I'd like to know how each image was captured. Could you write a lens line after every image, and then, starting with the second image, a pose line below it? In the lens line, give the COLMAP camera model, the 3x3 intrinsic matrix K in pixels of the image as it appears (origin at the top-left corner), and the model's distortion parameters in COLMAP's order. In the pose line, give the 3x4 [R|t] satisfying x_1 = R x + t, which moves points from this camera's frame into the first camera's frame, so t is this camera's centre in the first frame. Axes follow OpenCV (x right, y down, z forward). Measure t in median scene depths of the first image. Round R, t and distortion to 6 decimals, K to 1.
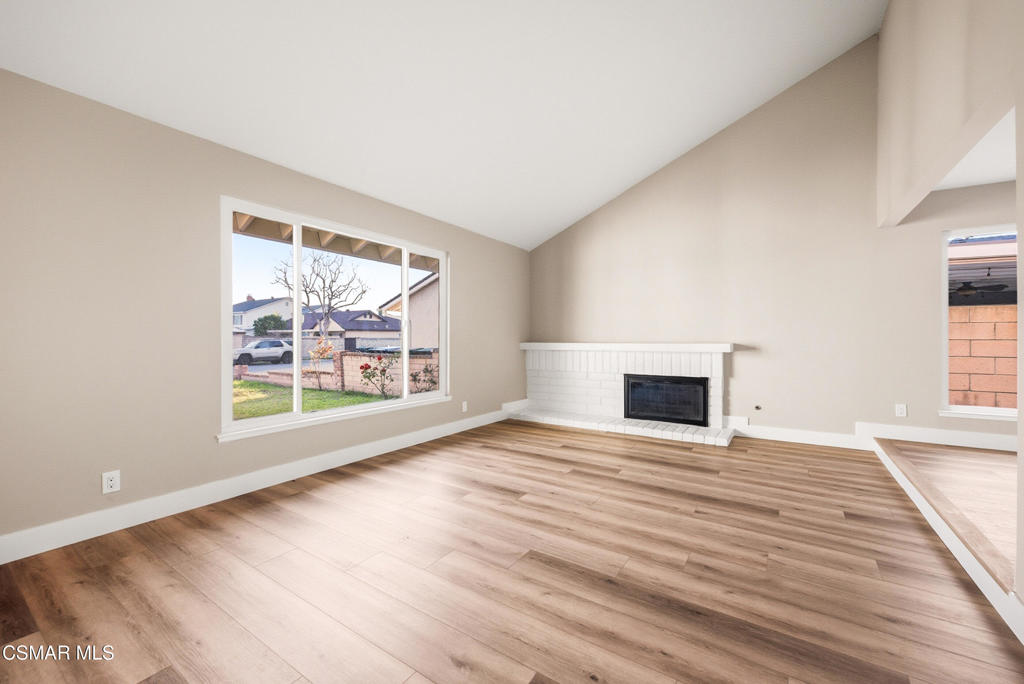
lens RADIAL K [[408.5, 0, 519.6], [0, 408.5, 339.0], [0, 0, 1]] dist [0.000039, -0.002353]
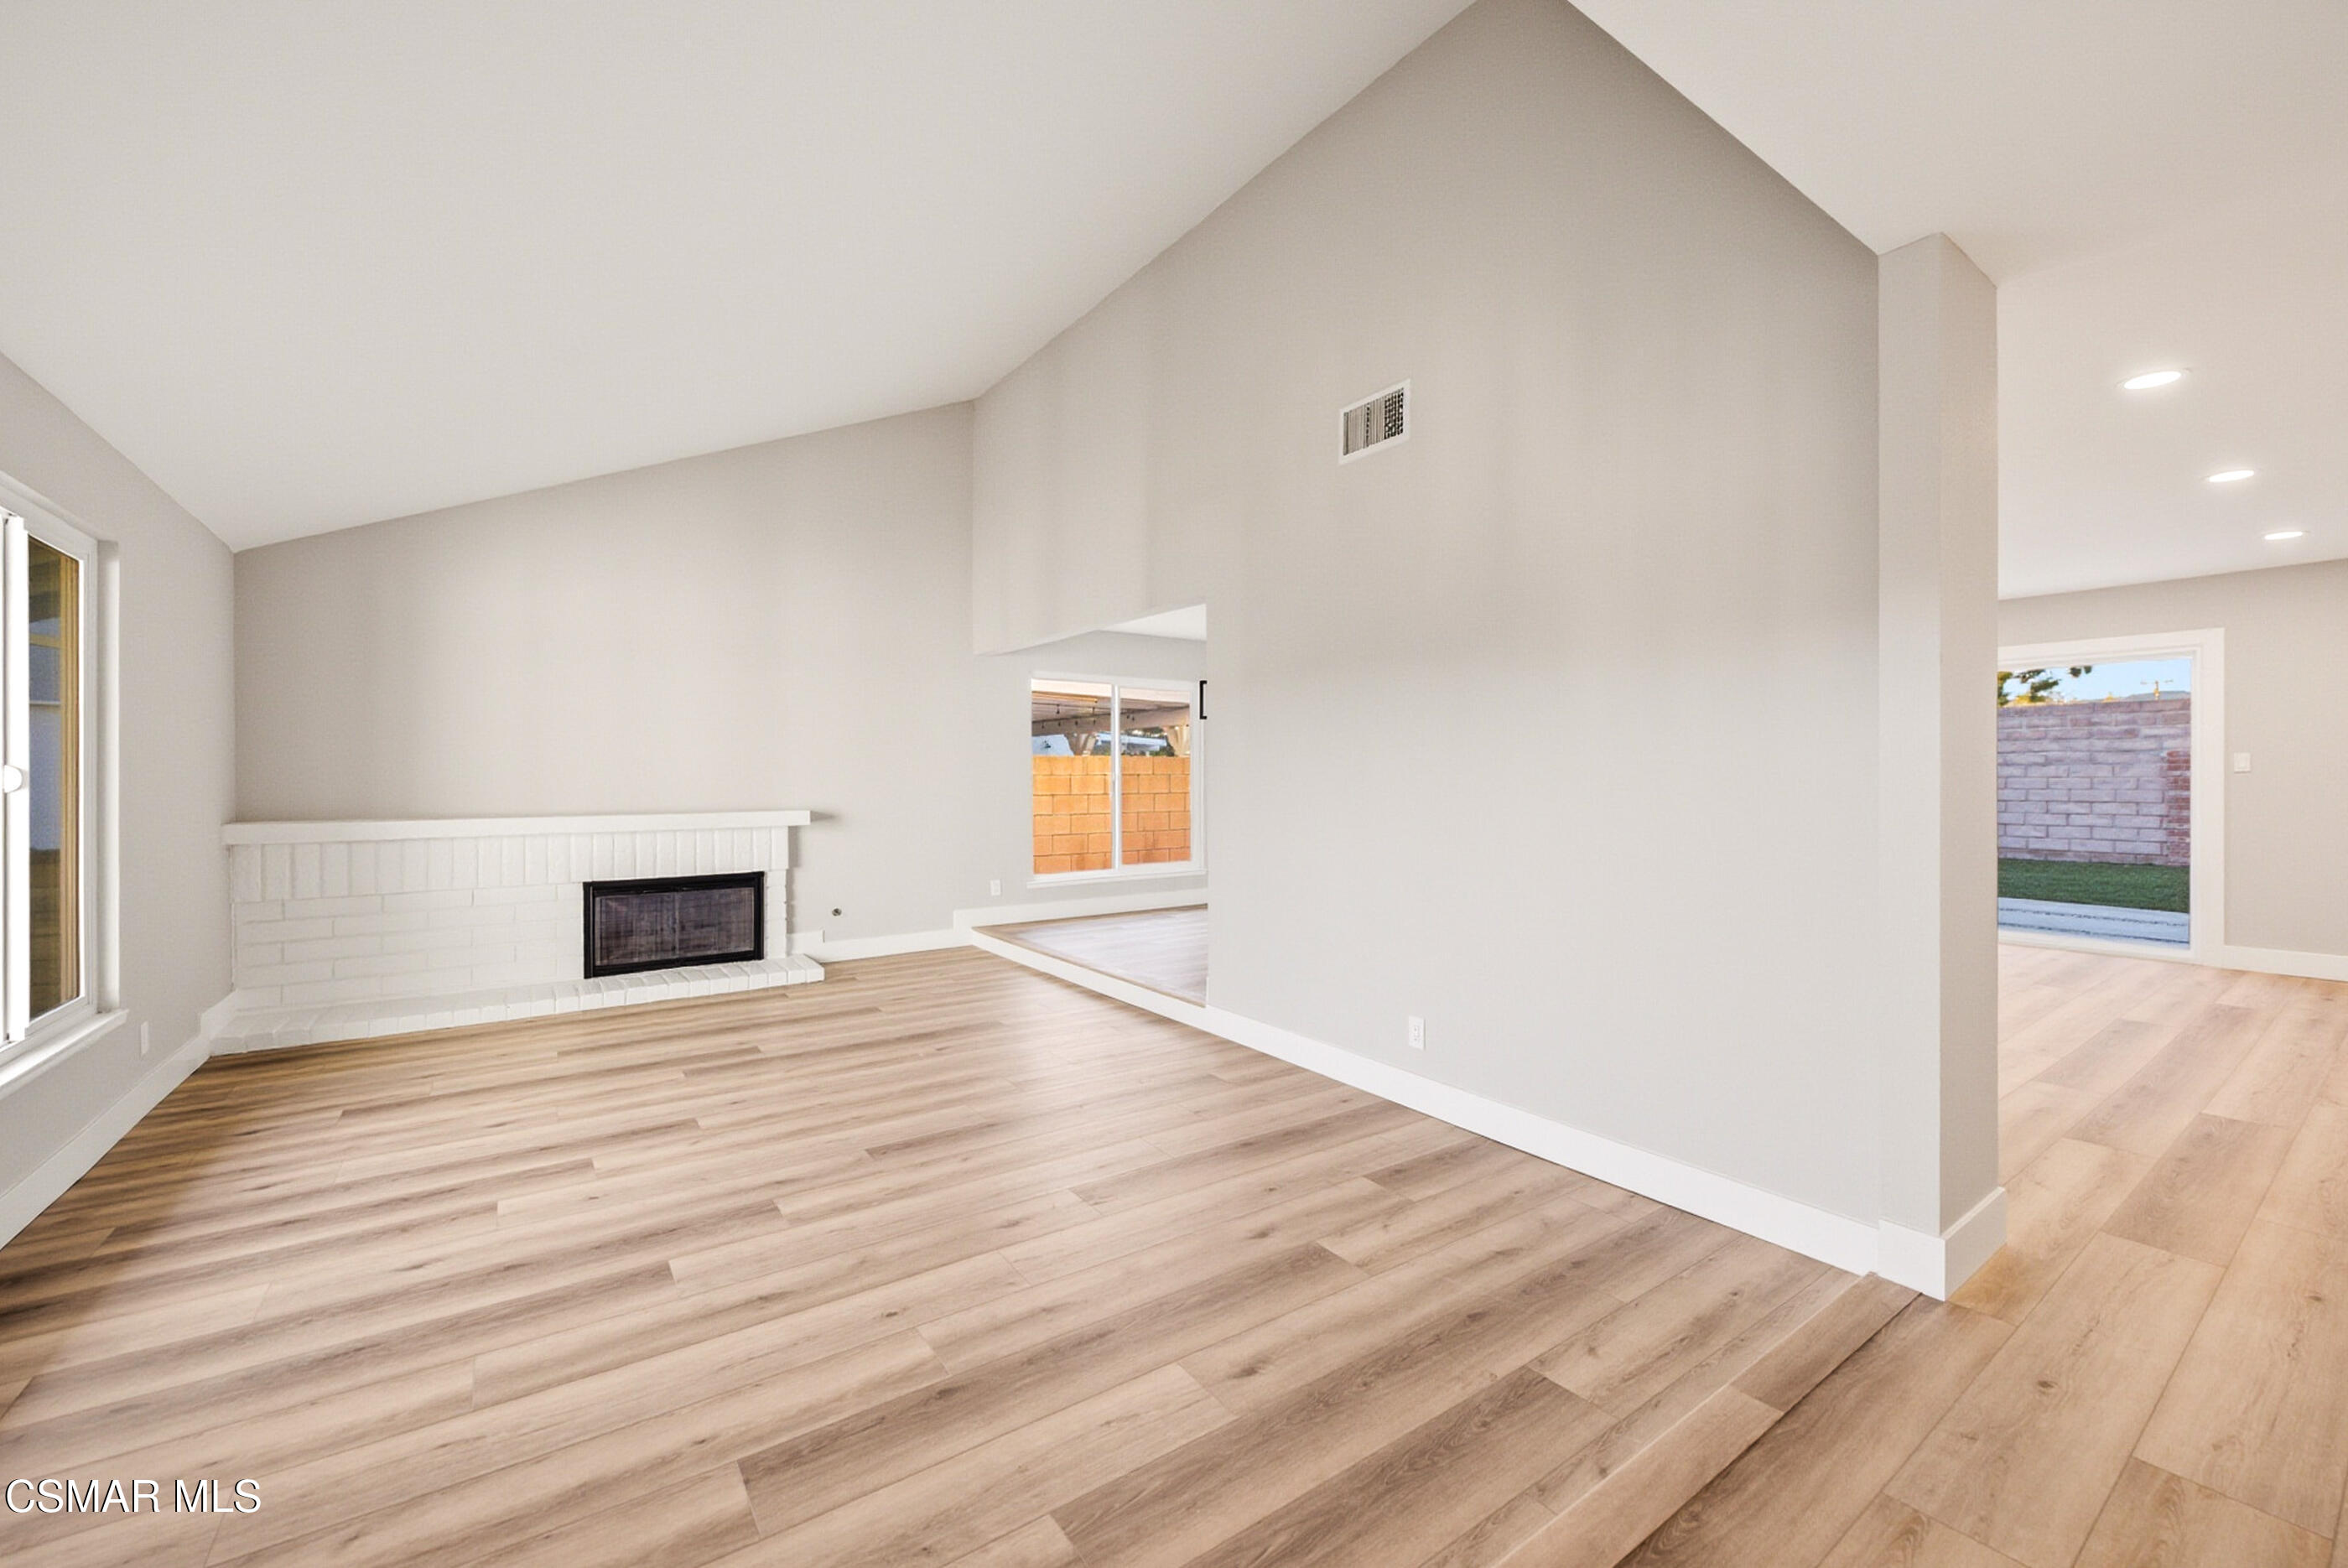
lens RADIAL K [[936.7, 0, 1179.5], [0, 936.7, 787.6], [0, 0, 1]] dist [0.000039, -0.002353]
pose [[0.368683, -0.011899, 0.929479, -0.660713], [0.006514, 0.999927, 0.010217, -0.038113], [-0.929532, 0.002288, 0.368734, -0.005538]]
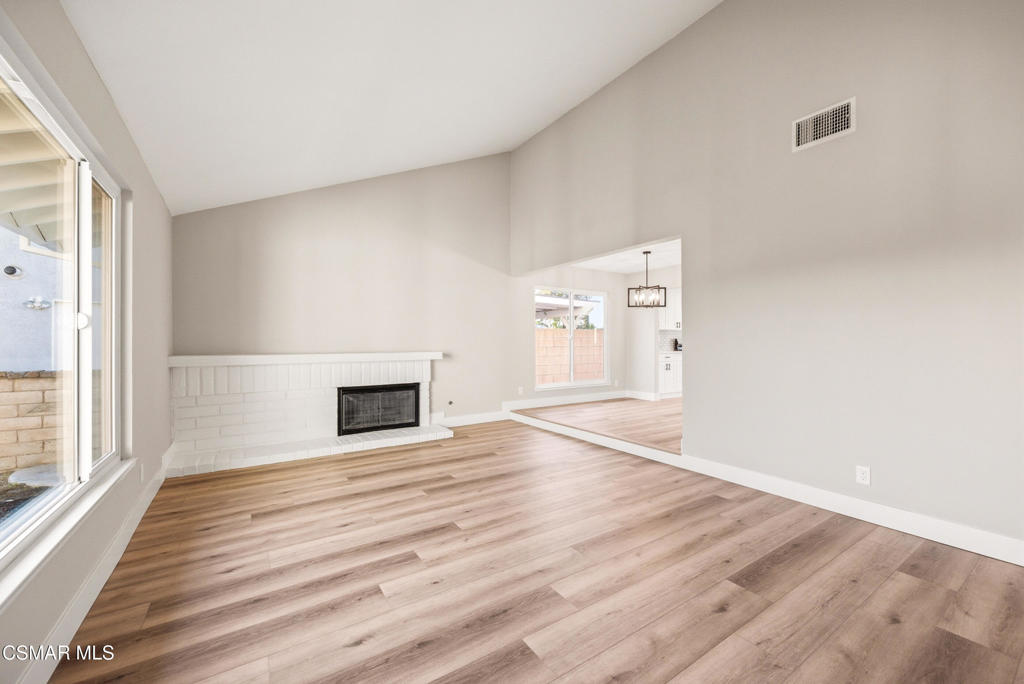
lens RADIAL K [[408.5, 0, 515.7], [0, 408.5, 343.8], [0, 0, 1]] dist [0.000039, -0.002353]
pose [[0.397016, -0.002433, 0.917808, -0.580455], [0.007014, 0.999975, -0.000383, -0.010118], [-0.917785, 0.006590, 0.397023, 0.400245]]
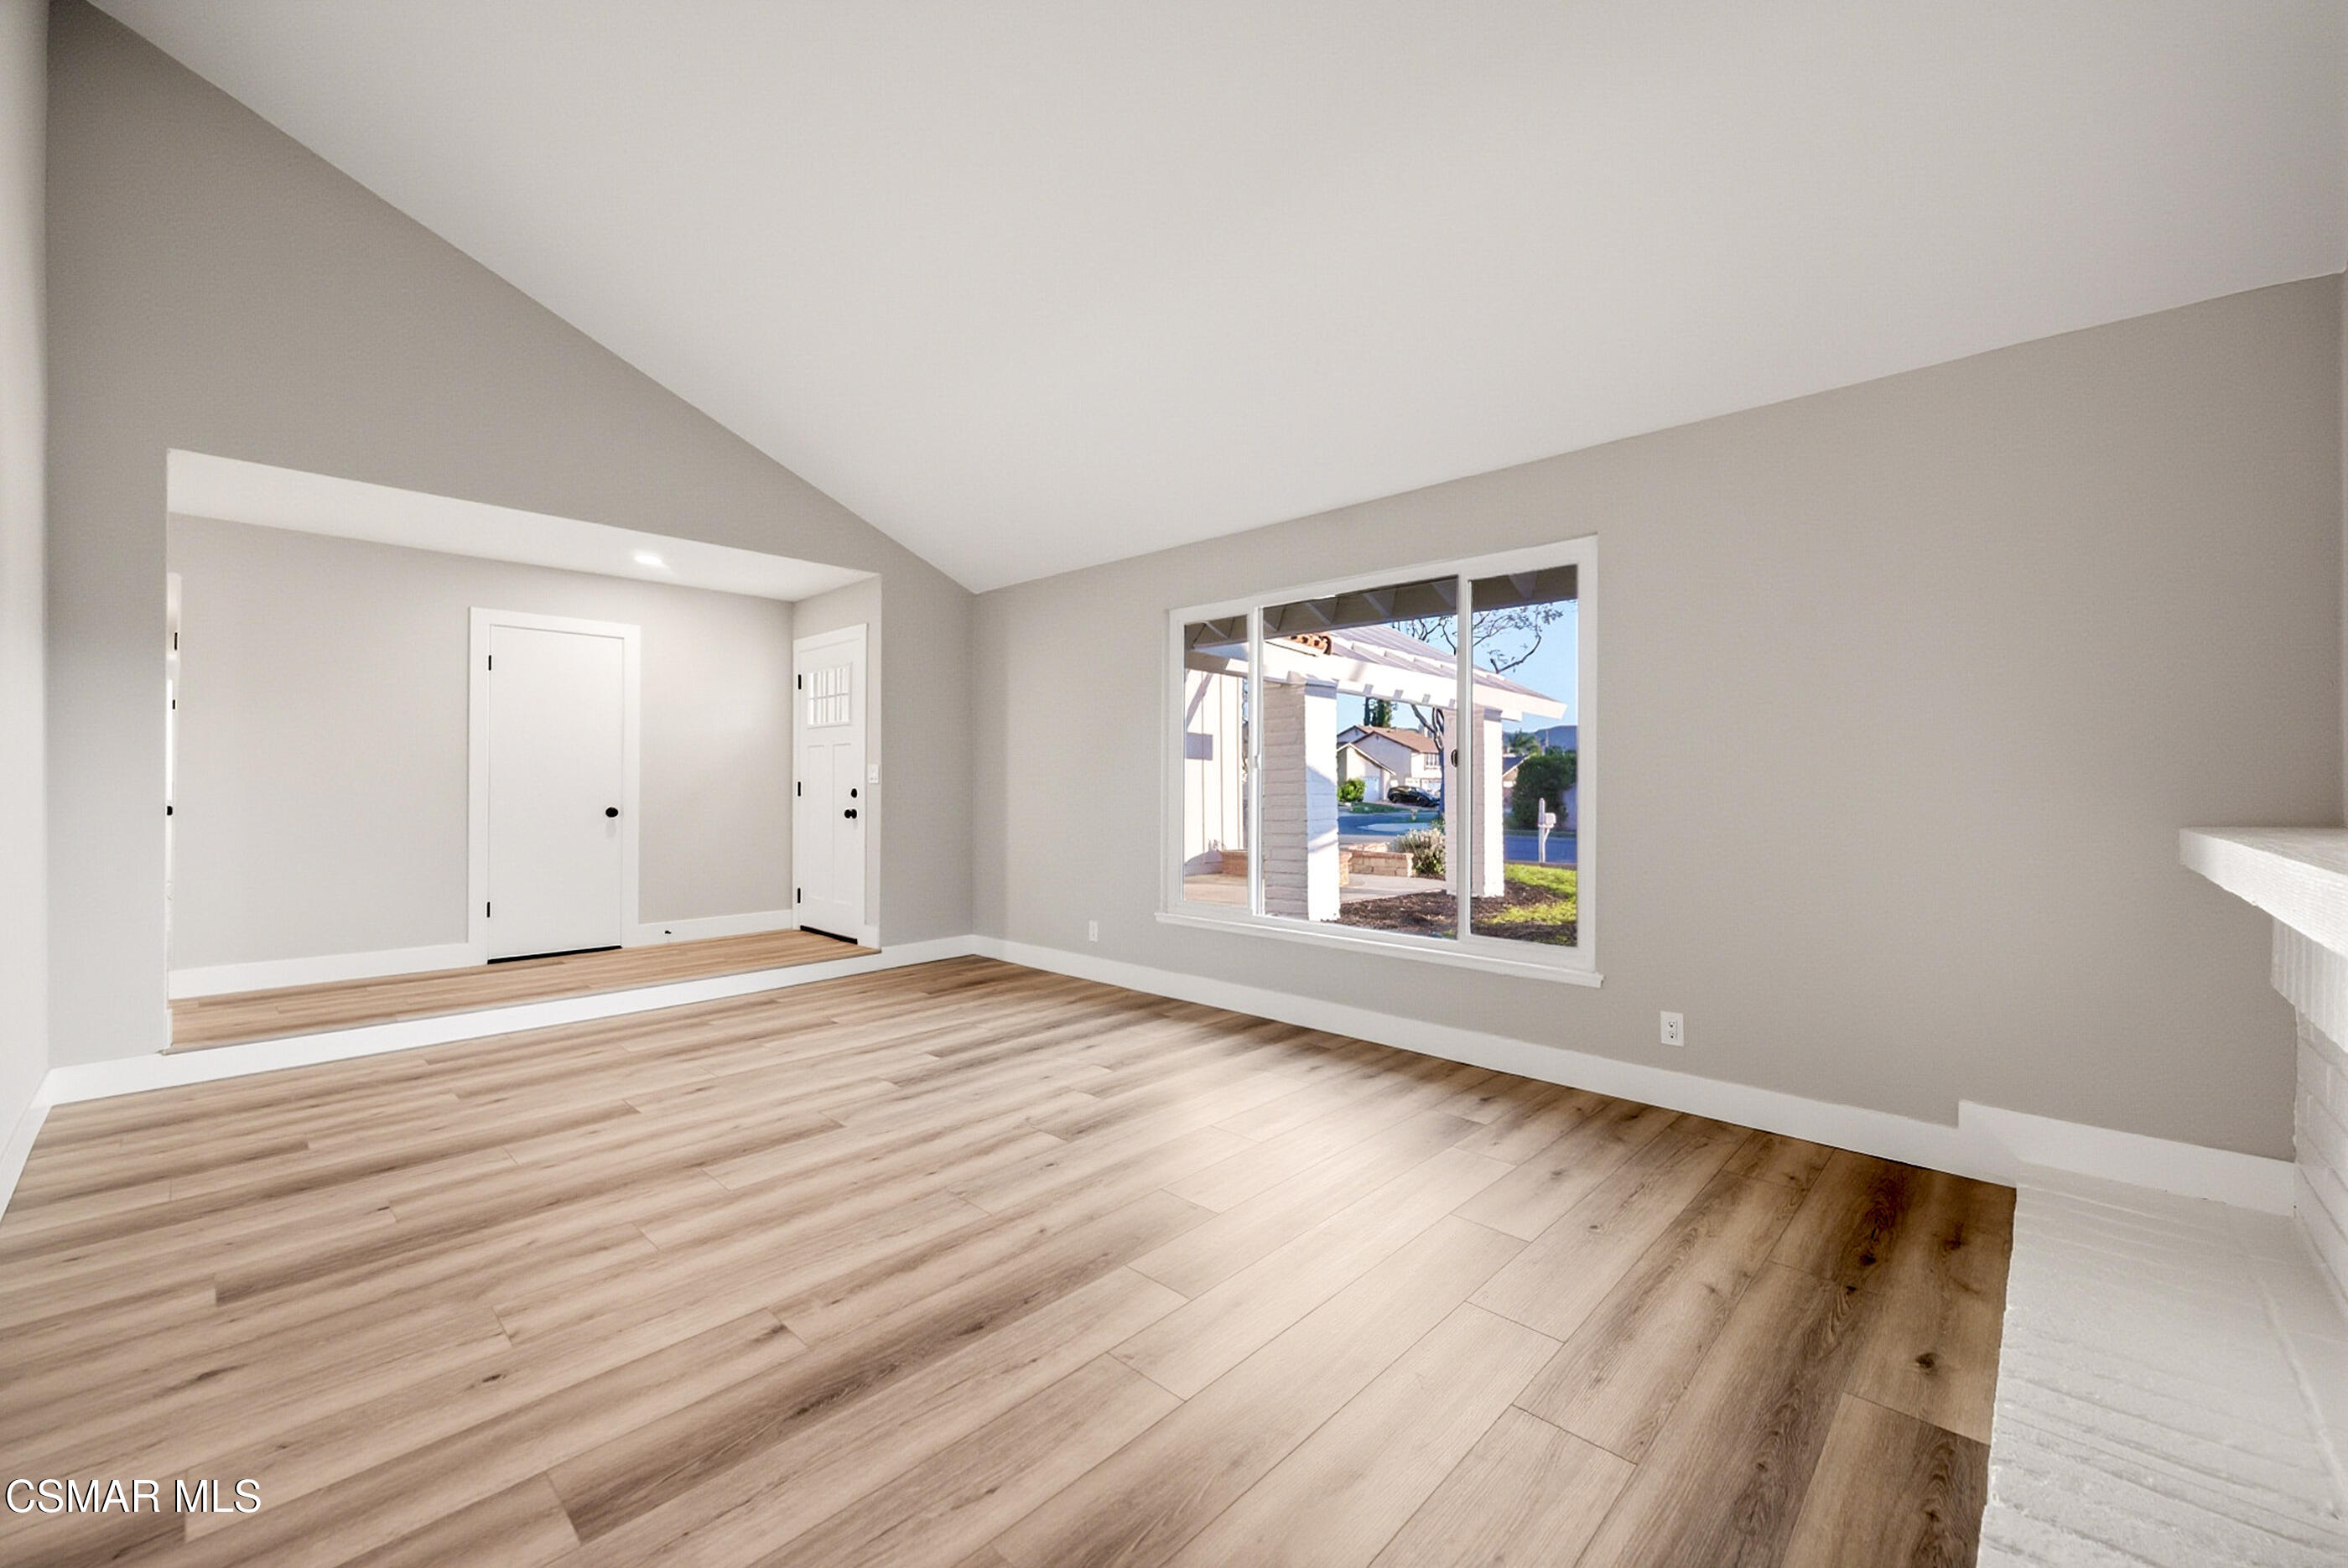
lens RADIAL K [[936.7, 0, 1190.2], [0, 936.7, 780.8], [0, 0, 1]] dist [0.000039, -0.002353]
pose [[-0.180760, -0.006850, -0.983503, 0.781193], [-0.006004, 0.999965, -0.005861, -0.009587], [0.983509, 0.004845, -0.180795, 1.020899]]
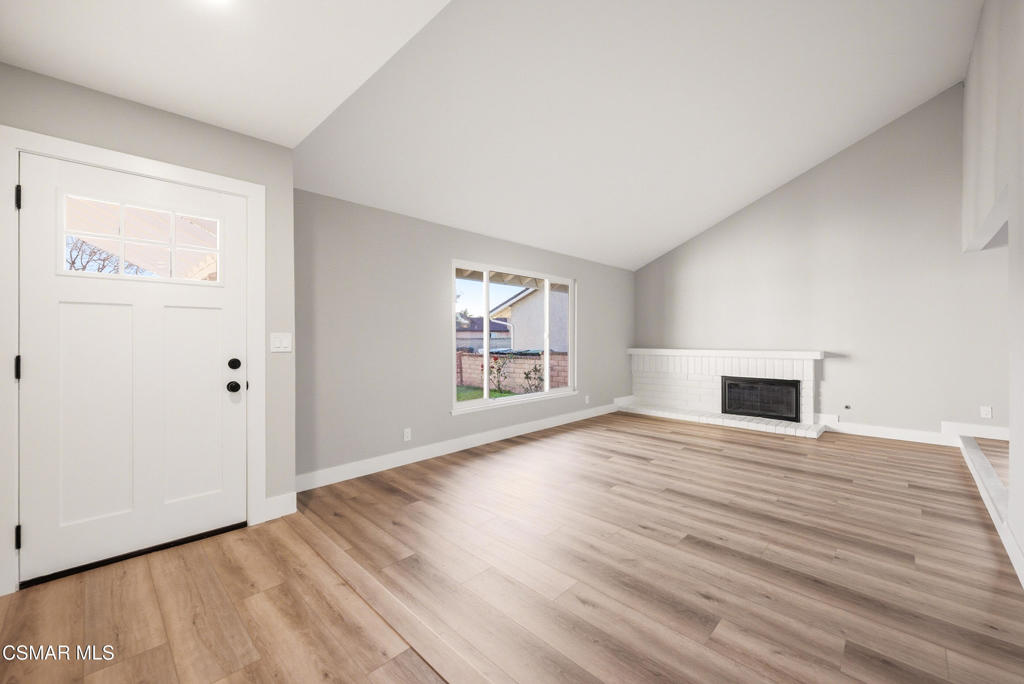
lens RADIAL K [[408.5, 0, 519.4], [0, 408.5, 336.0], [0, 0, 1]] dist [0.000039, -0.002353]
pose [[0.982738, -0.000982, -0.185000, -0.137796], [0.000169, 0.999990, -0.004411, -0.034128], [0.185002, 0.004303, 0.982729, -0.370085]]
